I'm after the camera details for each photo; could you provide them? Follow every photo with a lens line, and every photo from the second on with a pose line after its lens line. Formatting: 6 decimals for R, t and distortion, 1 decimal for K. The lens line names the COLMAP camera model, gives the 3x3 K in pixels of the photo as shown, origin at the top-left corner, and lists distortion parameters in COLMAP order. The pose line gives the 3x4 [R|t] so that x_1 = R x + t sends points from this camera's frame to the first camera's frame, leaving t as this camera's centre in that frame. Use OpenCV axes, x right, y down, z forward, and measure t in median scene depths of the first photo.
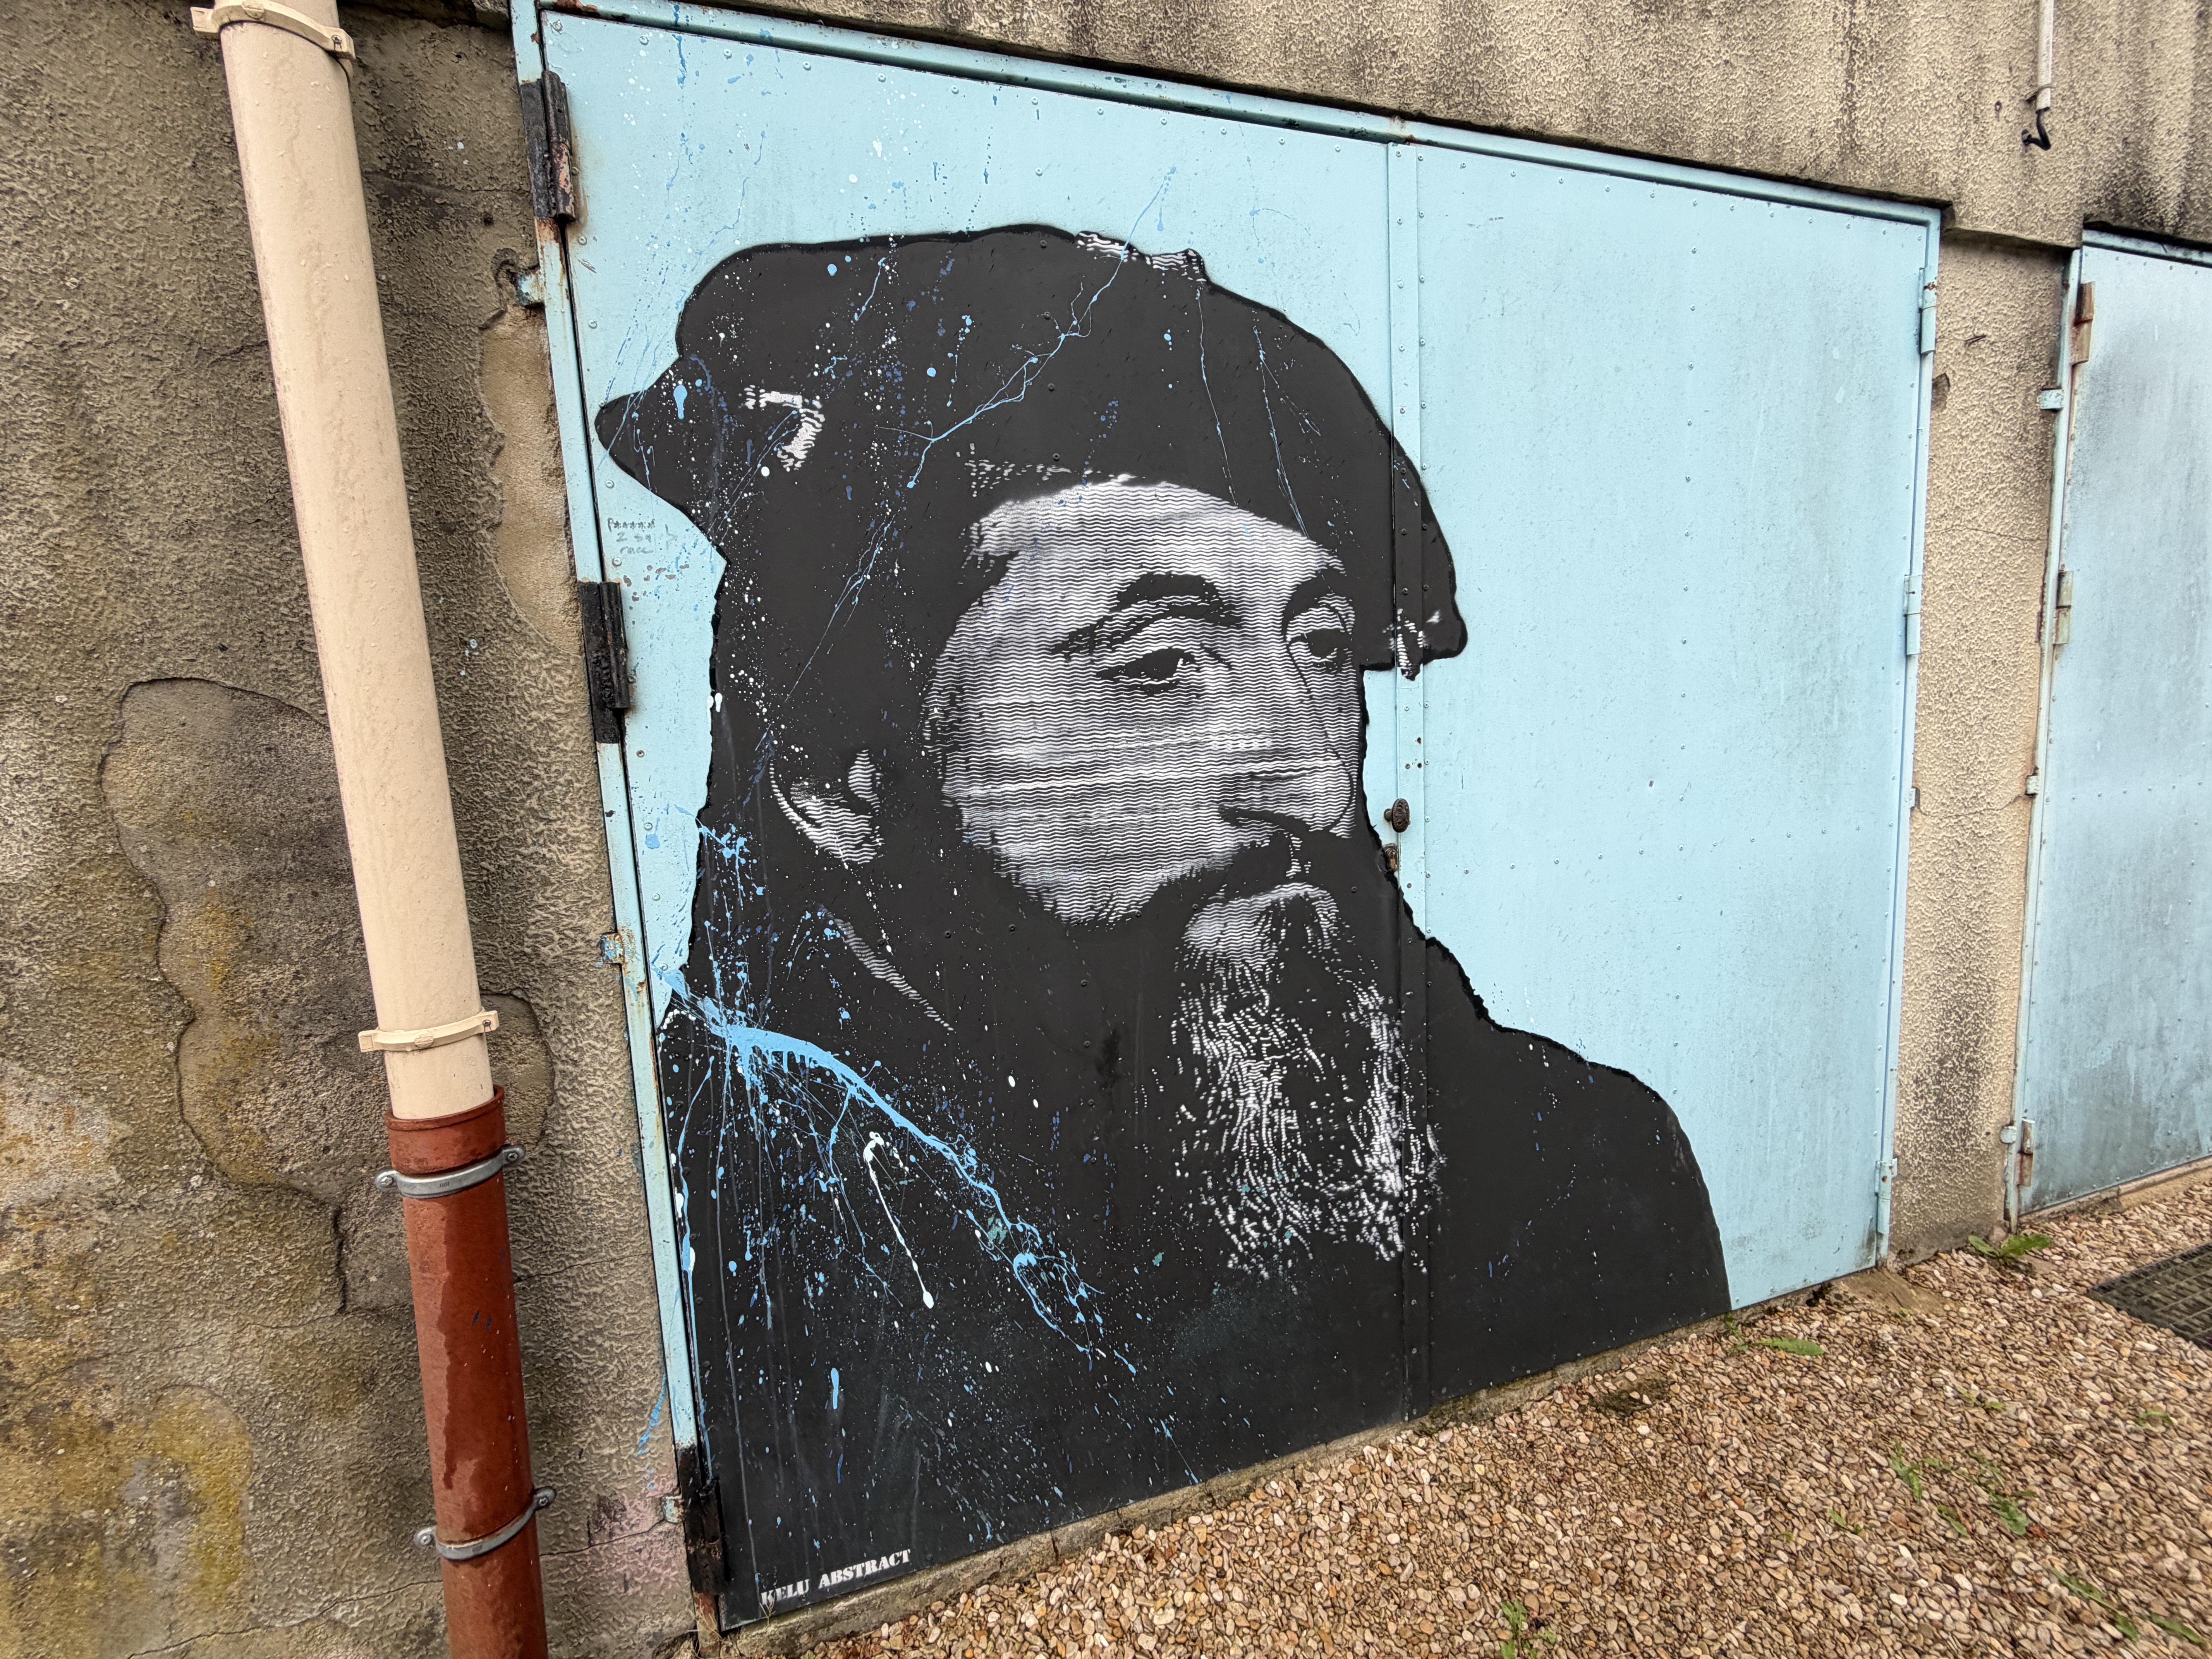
lens RADIAL K [[885.3, 0, 1106.0], [0, 885.3, 829.5], [0, 0, 1]] dist [-0.001004, -0.000459]
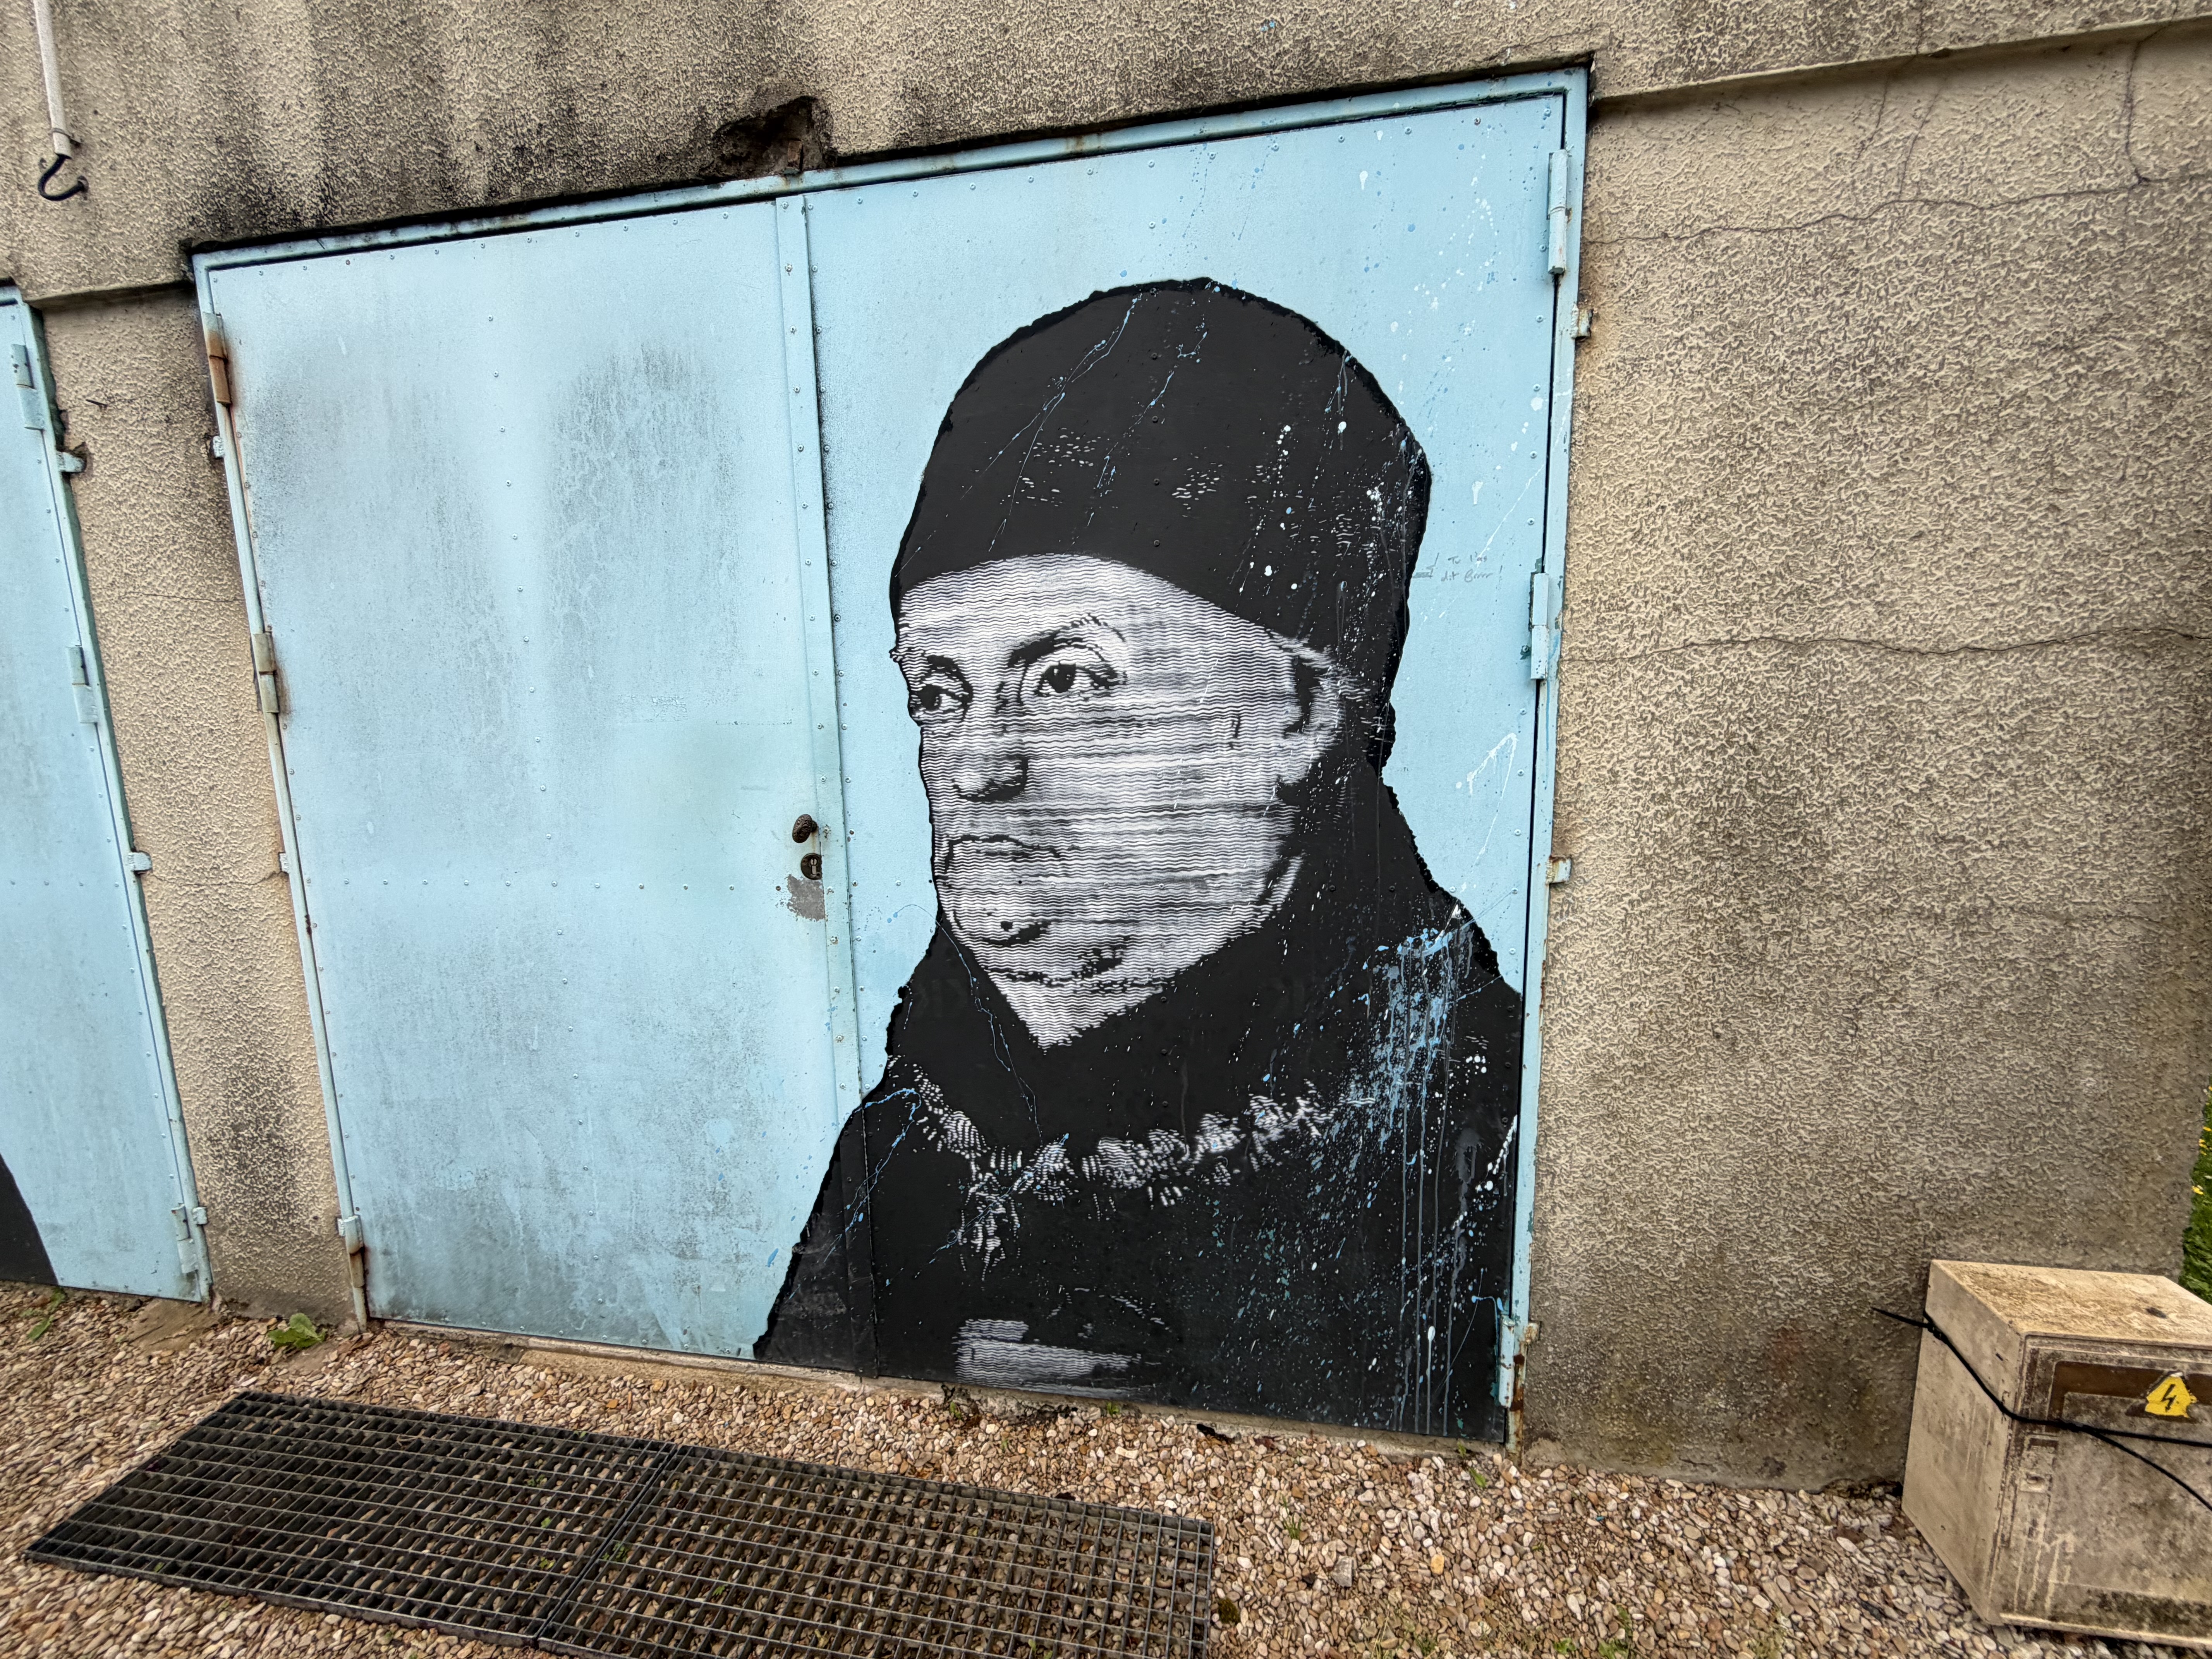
lens RADIAL K [[885.3, 0, 1106.0], [0, 885.3, 829.5], [0, 0, 1]] dist [-0.001004, -0.000459]
pose [[0.894003, 0.095260, -0.437818, 2.347476], [-0.074237, 0.995125, 0.064928, -0.221412], [0.441869, -0.025544, 0.896716, 0.578312]]
